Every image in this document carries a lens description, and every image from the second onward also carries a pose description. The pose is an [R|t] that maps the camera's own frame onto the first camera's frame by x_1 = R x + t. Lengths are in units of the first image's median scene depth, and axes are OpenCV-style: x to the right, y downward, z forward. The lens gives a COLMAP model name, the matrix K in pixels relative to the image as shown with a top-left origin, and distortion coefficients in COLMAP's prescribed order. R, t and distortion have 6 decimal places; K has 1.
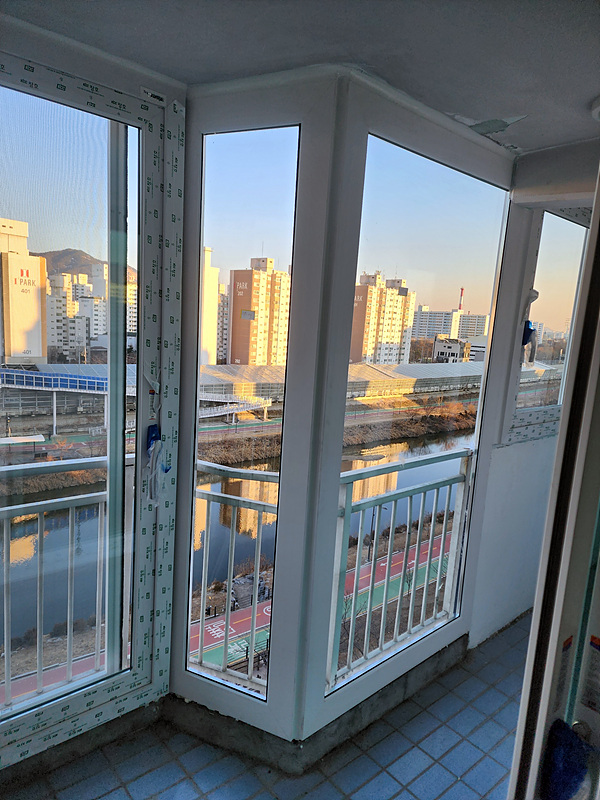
lens RADIAL K [[522.8, 0, 292.9], [0, 522.8, 406.8], [0, 0, 1]] dist [0.073700, -0.014182]
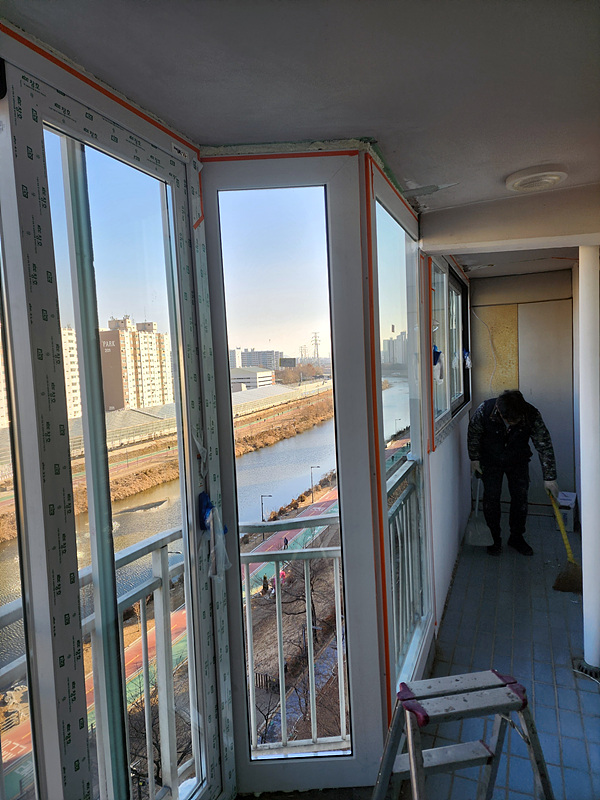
lens RADIAL K [[522.8, 0, 279.5], [0, 522.8, 399.5], [0, 0, 1]] dist [0.073700, -0.014182]
pose [[0.893908, -0.137133, 0.426759, -0.459622], [0.174473, 0.983420, -0.049449, -0.049321], [-0.412902, 0.118661, 0.903012, 0.092400]]
